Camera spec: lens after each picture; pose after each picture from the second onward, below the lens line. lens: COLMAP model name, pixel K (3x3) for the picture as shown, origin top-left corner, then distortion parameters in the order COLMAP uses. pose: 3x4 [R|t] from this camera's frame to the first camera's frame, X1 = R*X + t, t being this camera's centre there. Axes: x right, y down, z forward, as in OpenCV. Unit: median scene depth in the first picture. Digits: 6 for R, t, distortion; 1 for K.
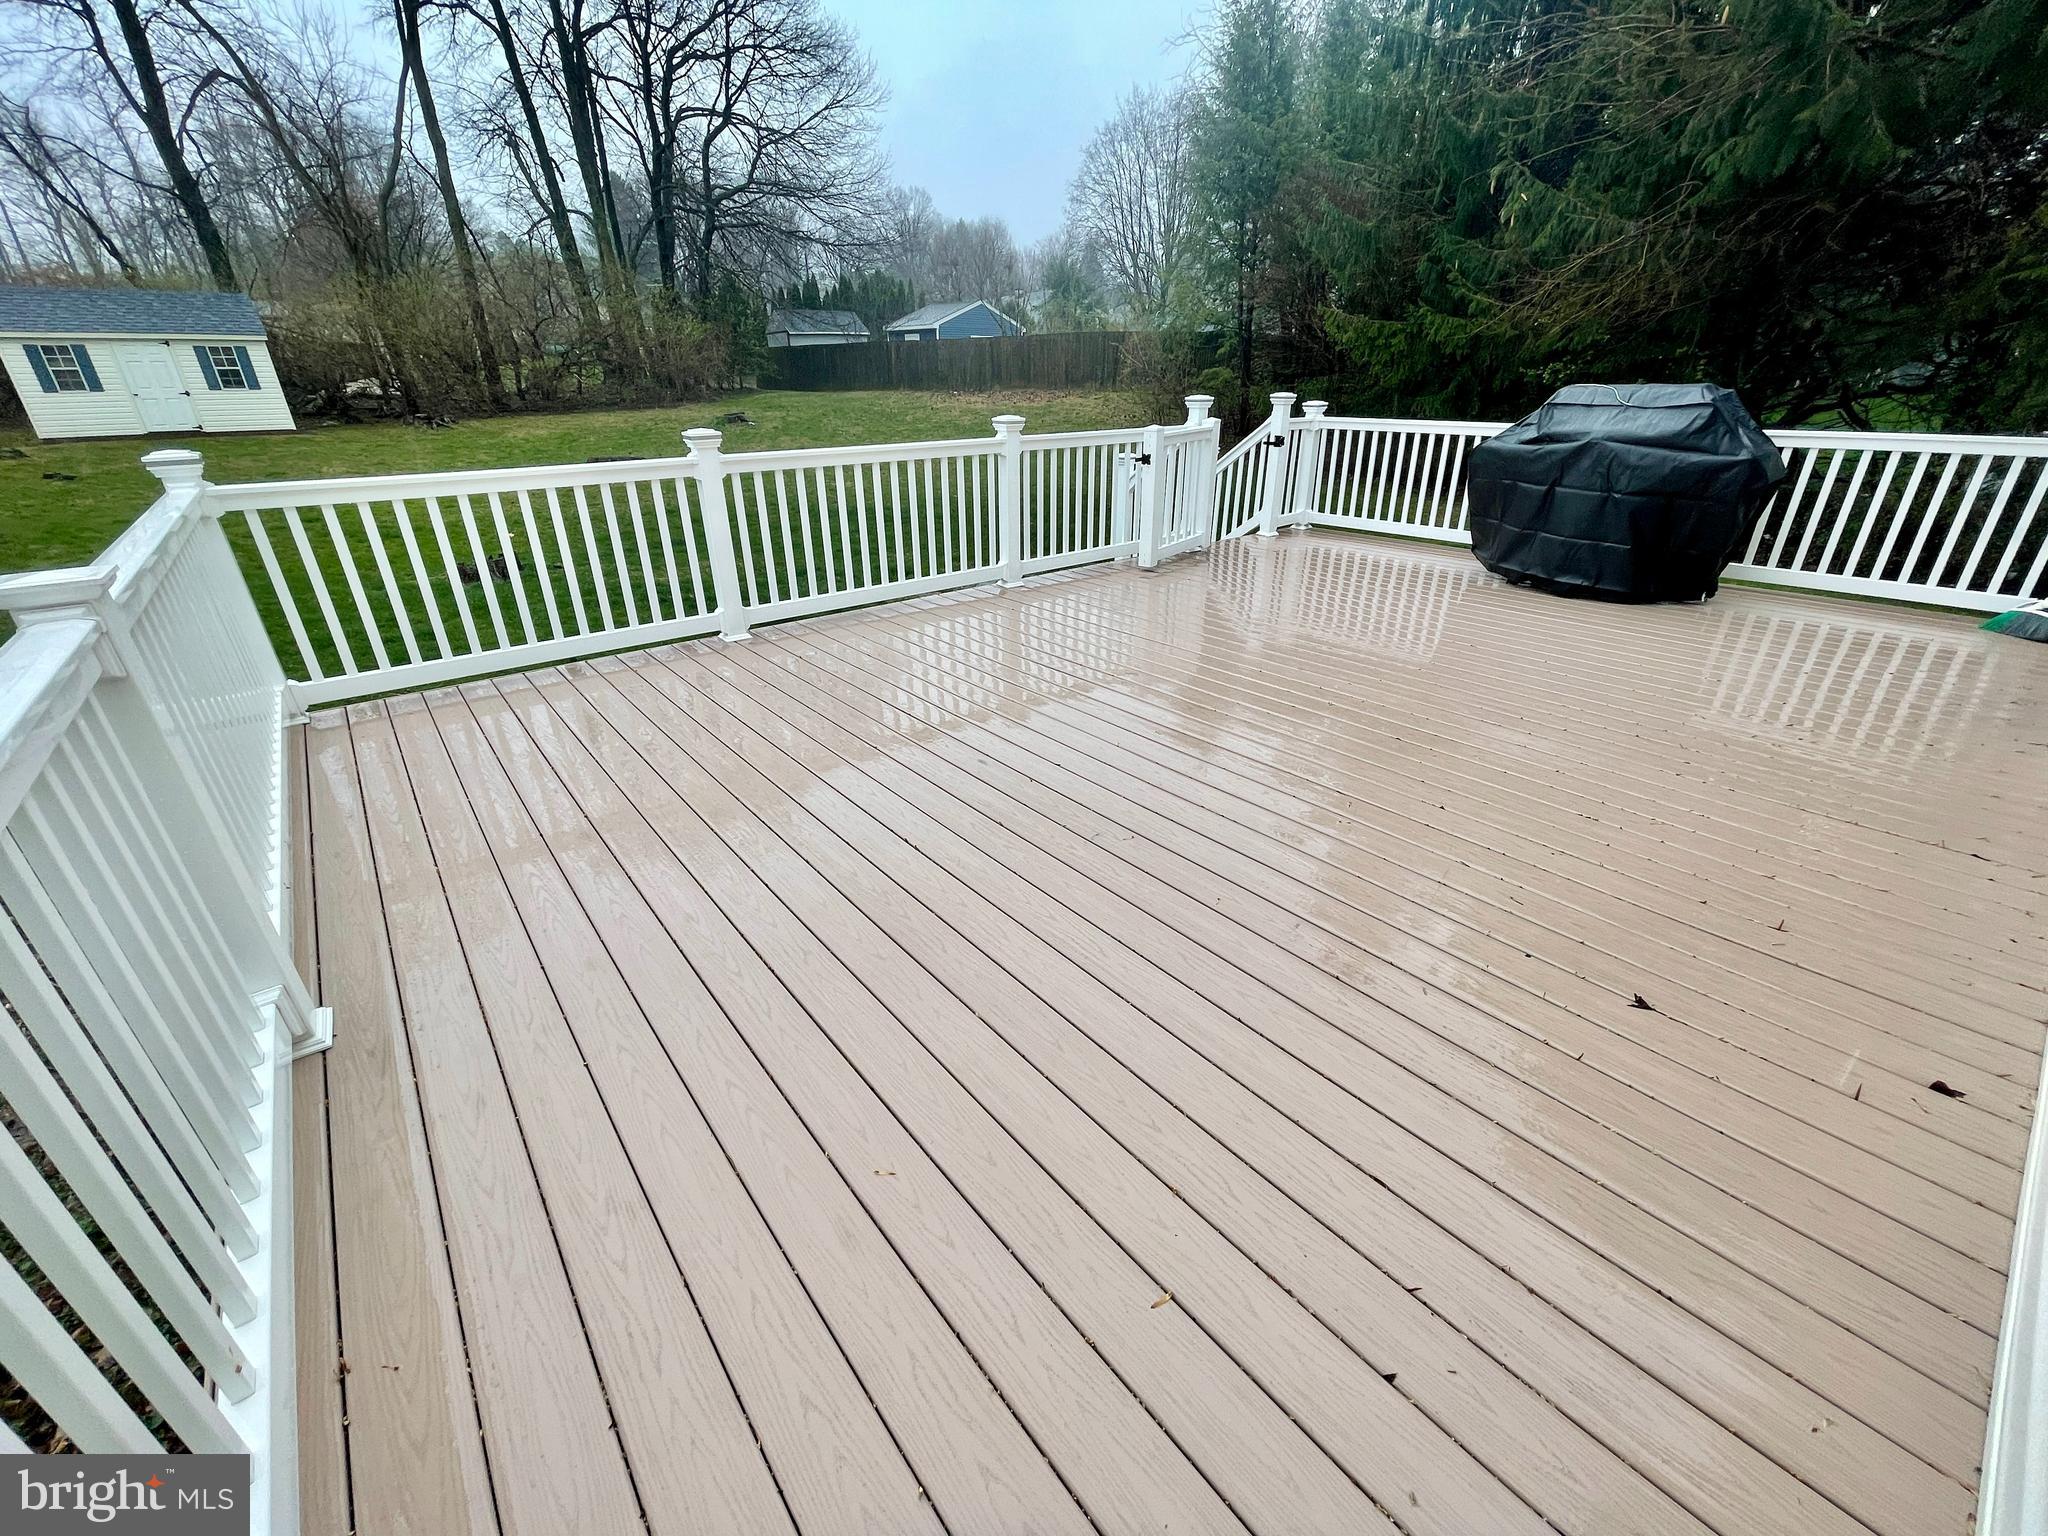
lens RADIAL K [[823.0, 0, 1017.5], [0, 823.0, 780.4], [0, 0, 1]] dist [-0.002229, -0.000729]
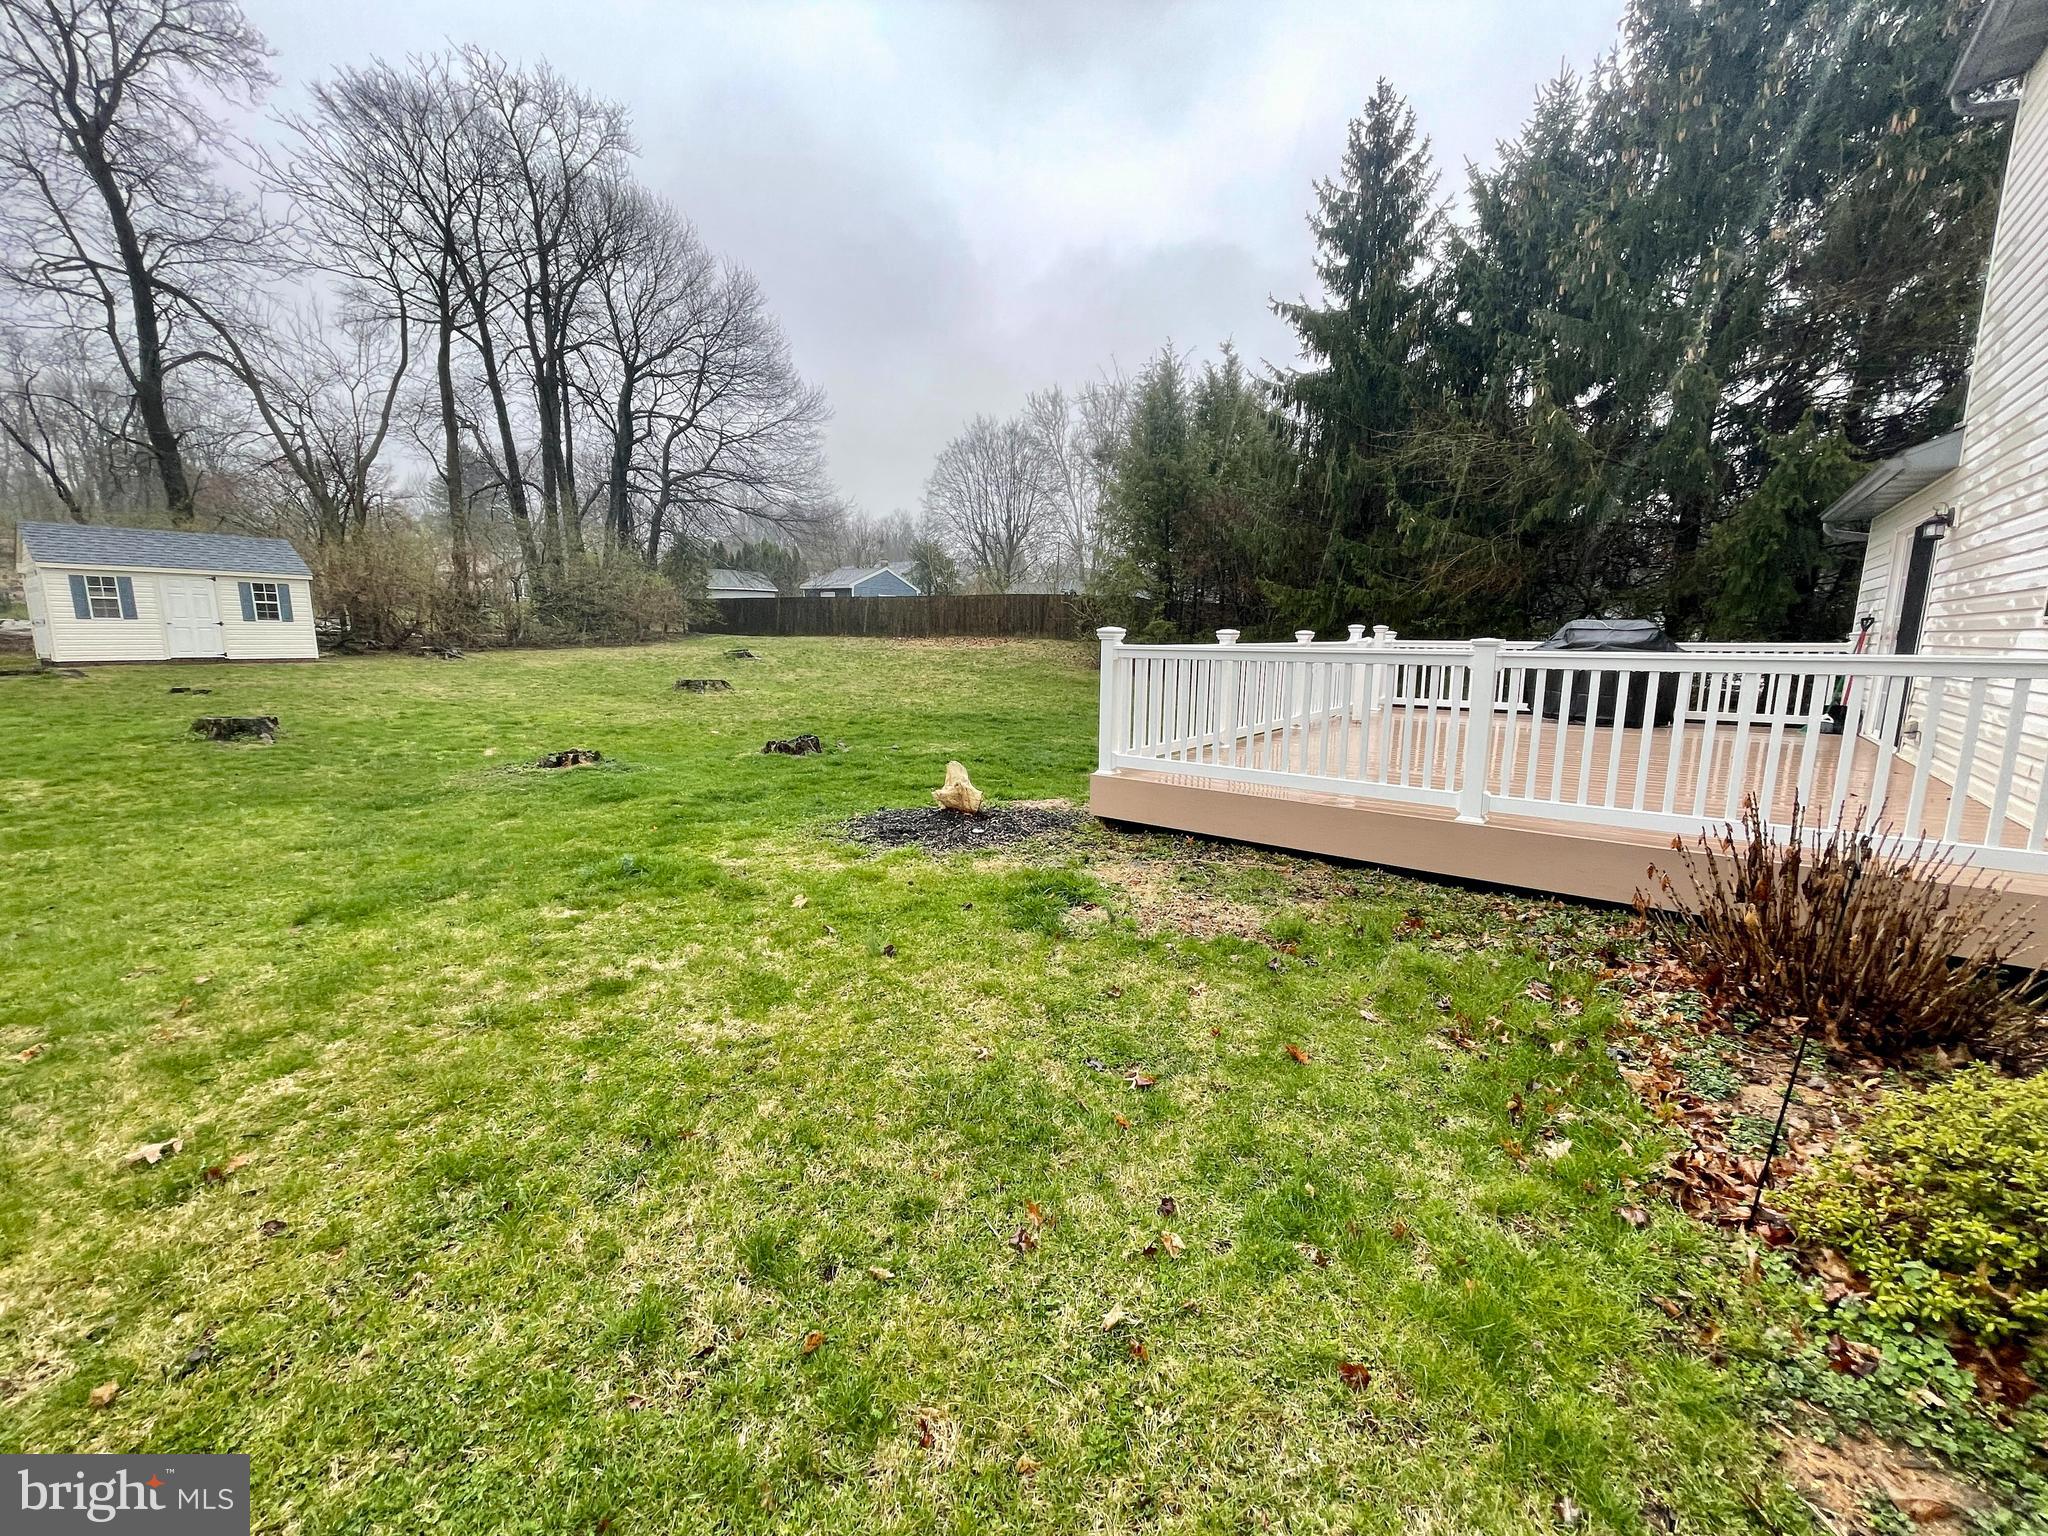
lens RADIAL K [[823.0, 0, 1035.5], [0, 823.0, 766.7], [0, 0, 1]] dist [-0.002229, -0.000729]
pose [[0.975596, -0.021528, 0.218513, -0.196157], [0.083927, 0.956176, -0.280506, 0.053543], [-0.202899, 0.292000, 0.934649, -0.082160]]
